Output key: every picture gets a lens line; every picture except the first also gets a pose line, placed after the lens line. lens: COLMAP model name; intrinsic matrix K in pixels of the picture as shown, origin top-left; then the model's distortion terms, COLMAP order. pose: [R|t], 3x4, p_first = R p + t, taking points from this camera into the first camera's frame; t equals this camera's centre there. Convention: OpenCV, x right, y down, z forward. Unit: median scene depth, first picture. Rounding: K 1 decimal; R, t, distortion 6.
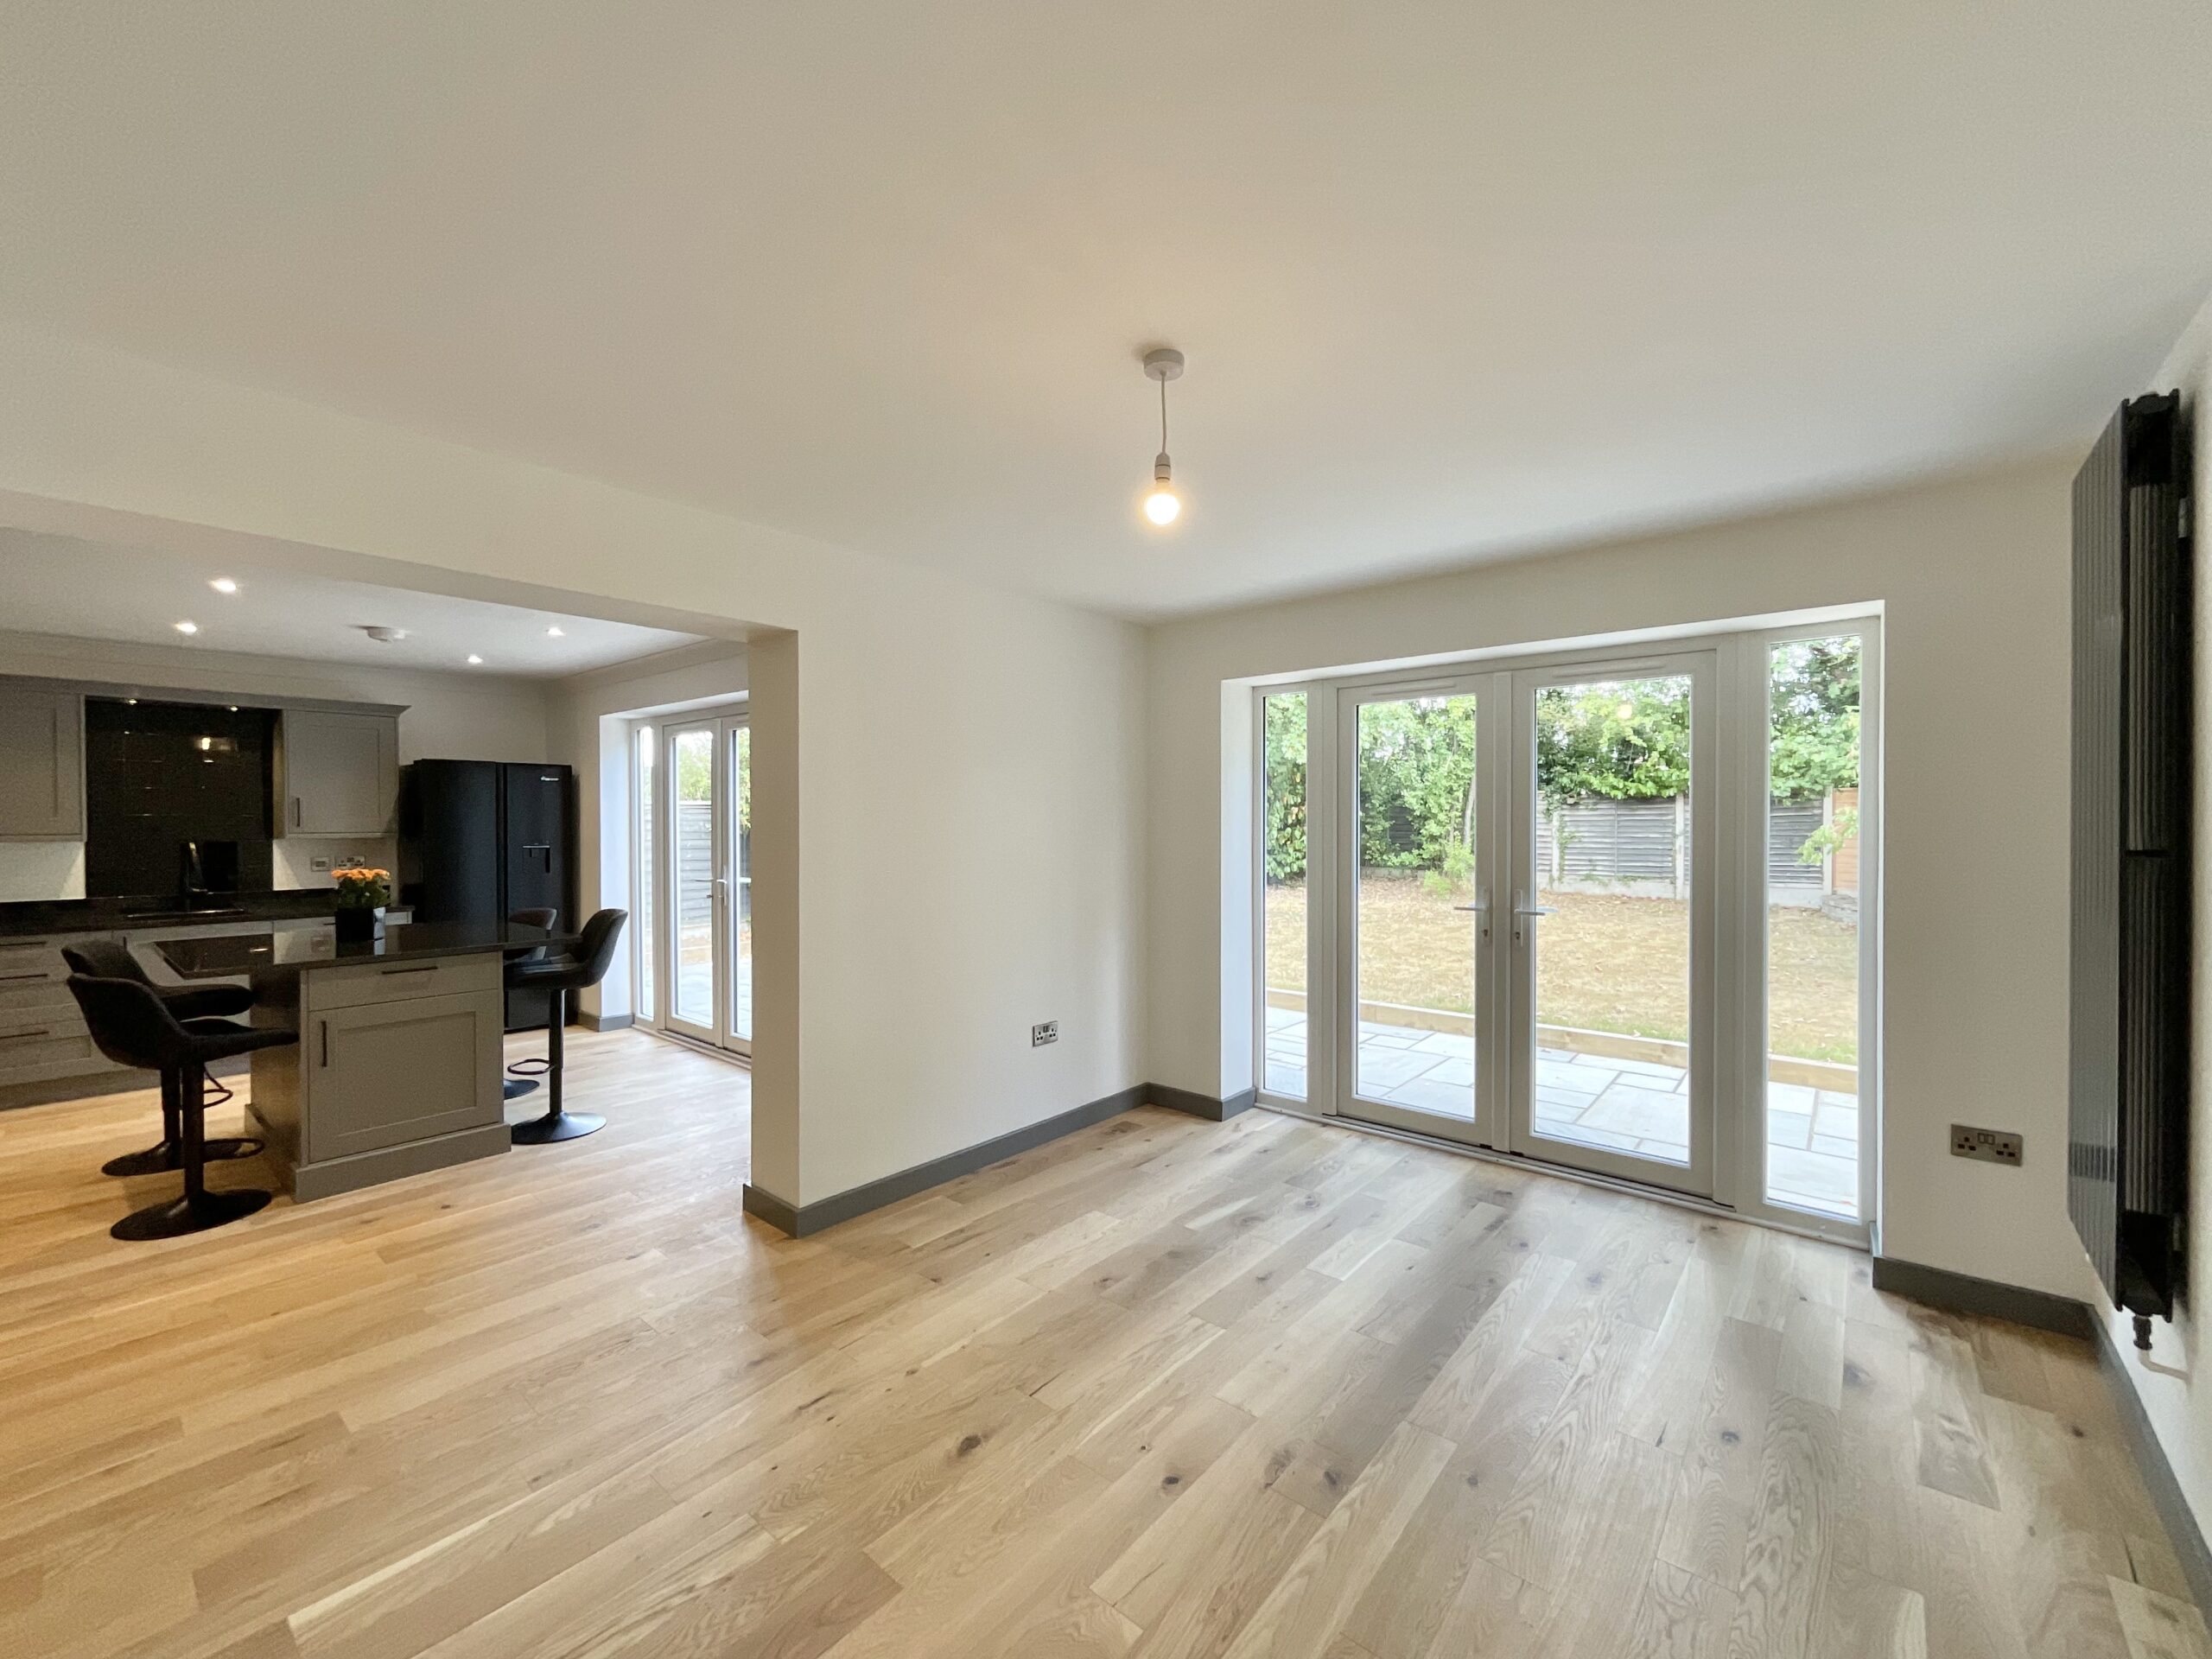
lens RADIAL K [[907.7, 0, 1099.2], [0, 907.7, 825.3], [0, 0, 1]] dist [0.000947, 0.000955]
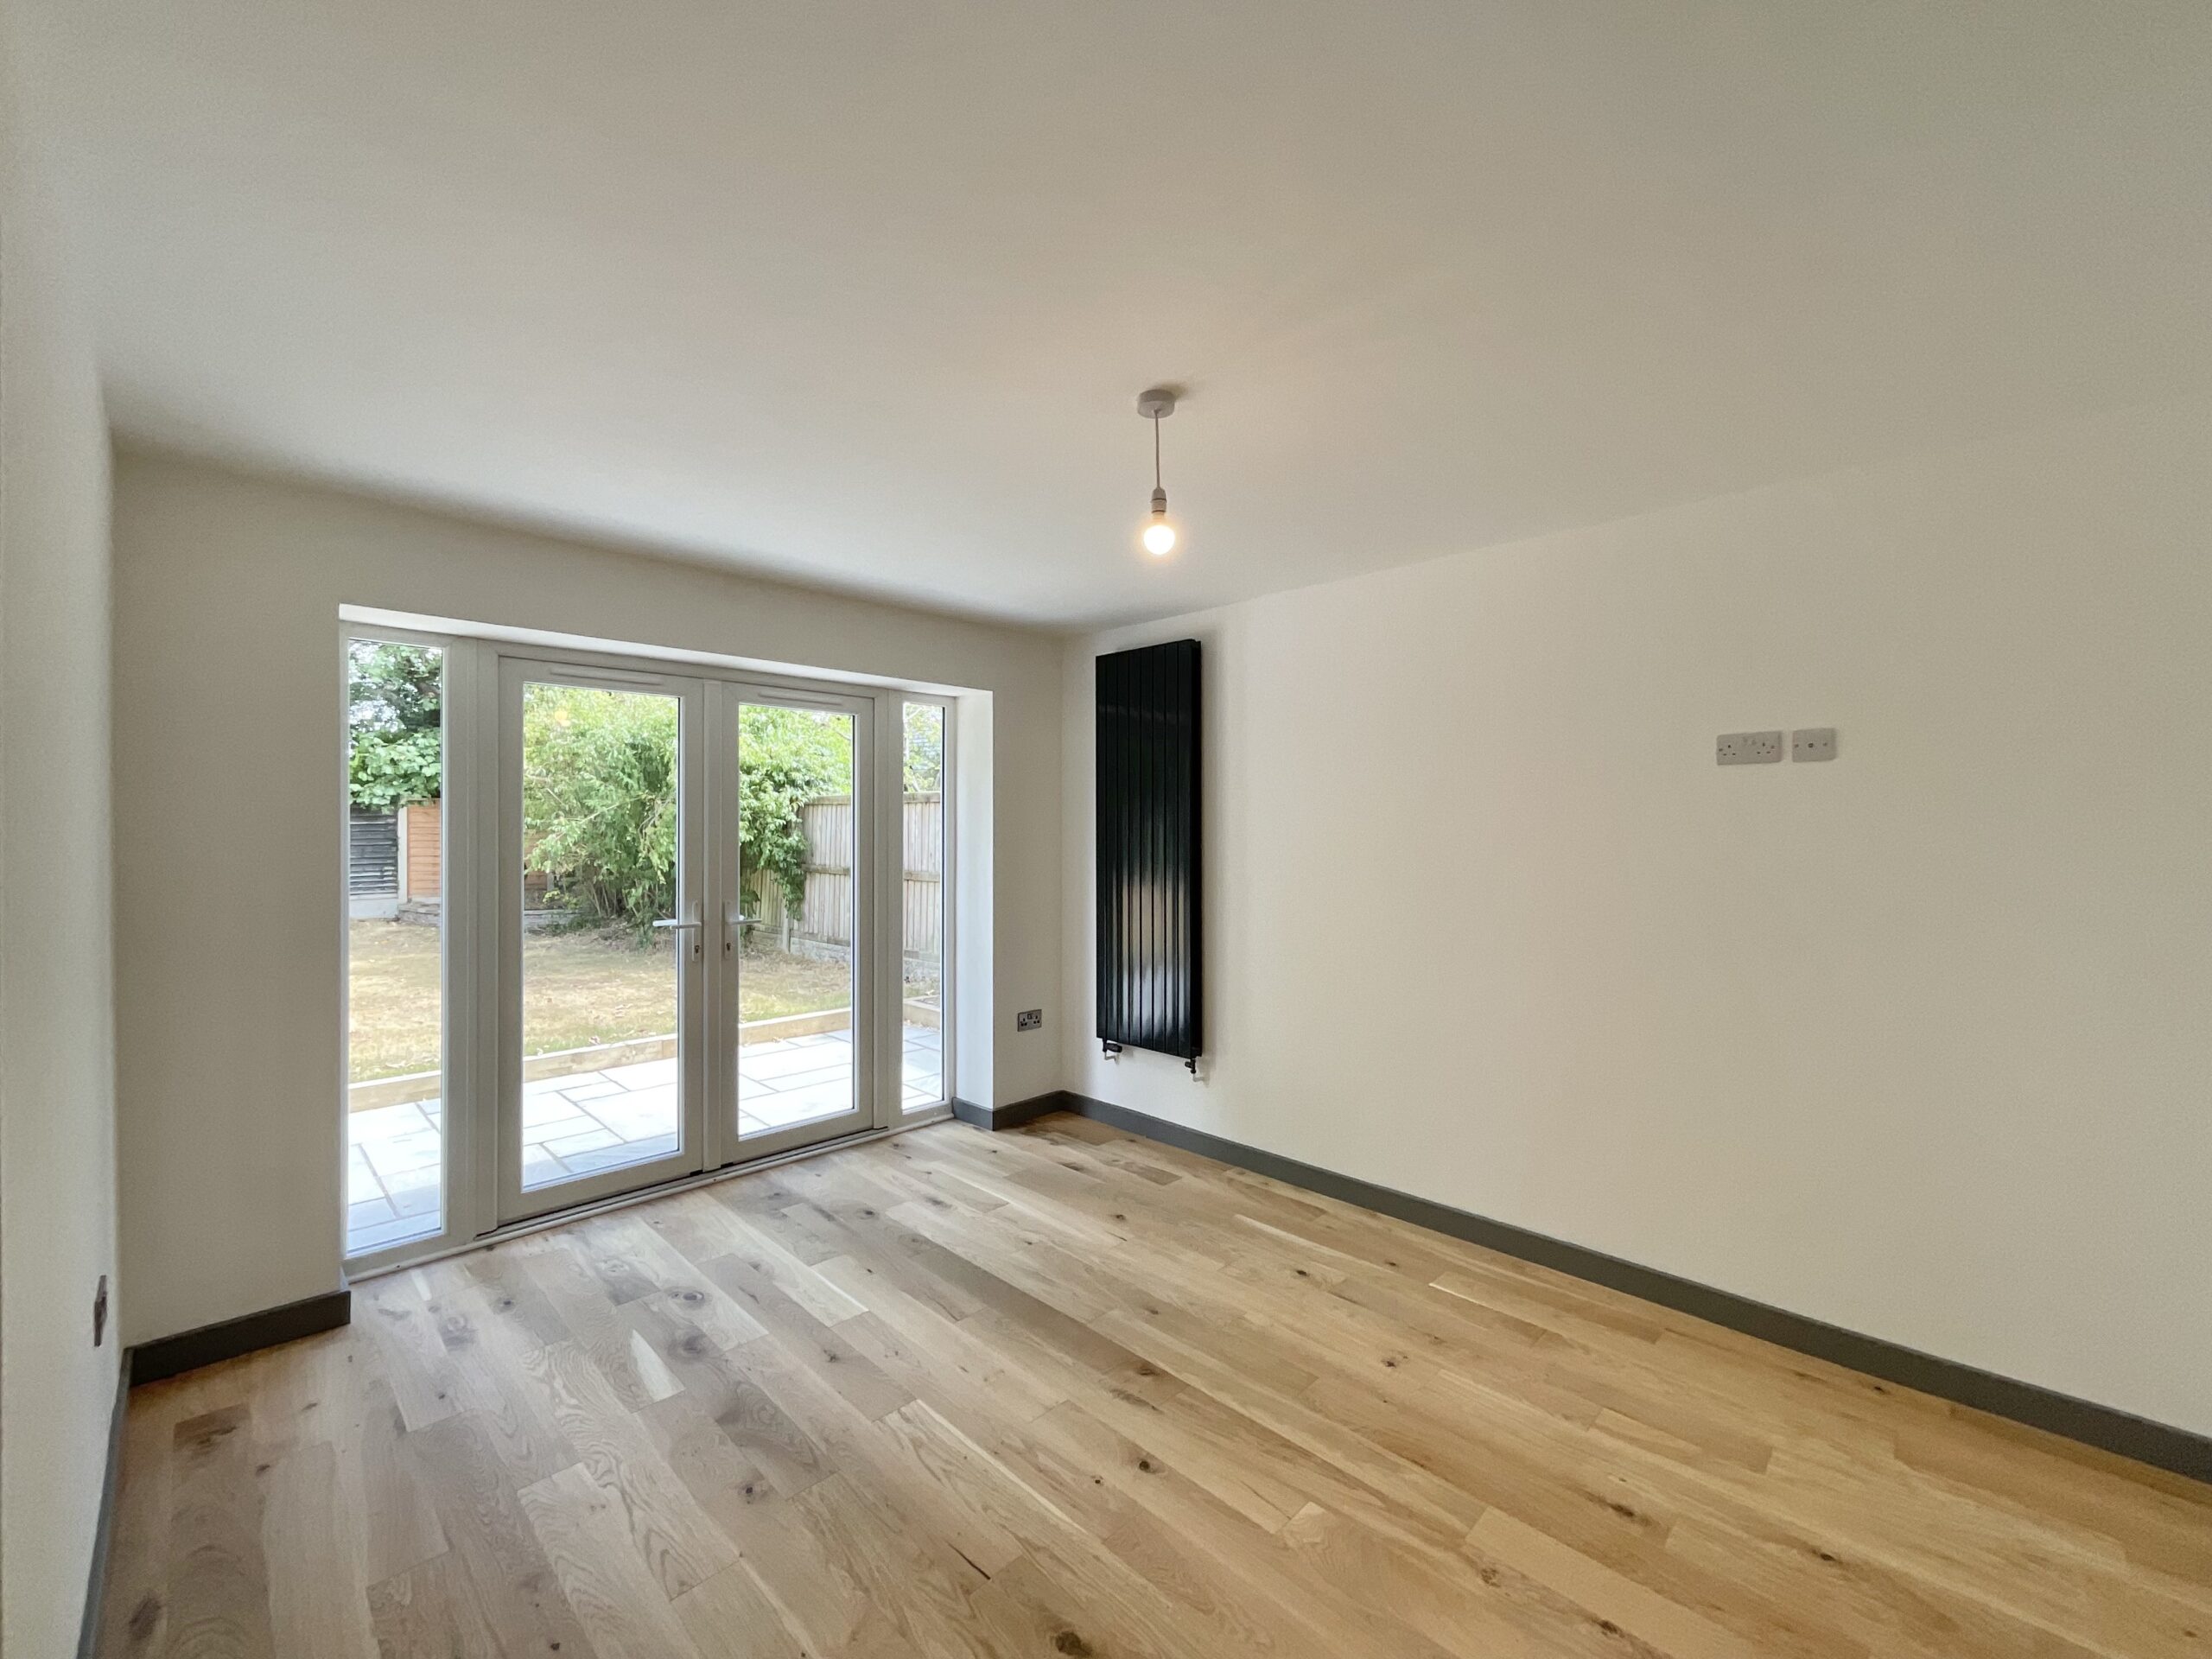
lens RADIAL K [[907.7, 0, 1112.0], [0, 907.7, 826.8], [0, 0, 1]] dist [0.000947, 0.000955]
pose [[0.075454, 0.002214, 0.997147, -0.538522], [0.004898, 0.999985, -0.002591, -0.007291], [-0.997137, 0.005079, 0.075442, 0.530313]]
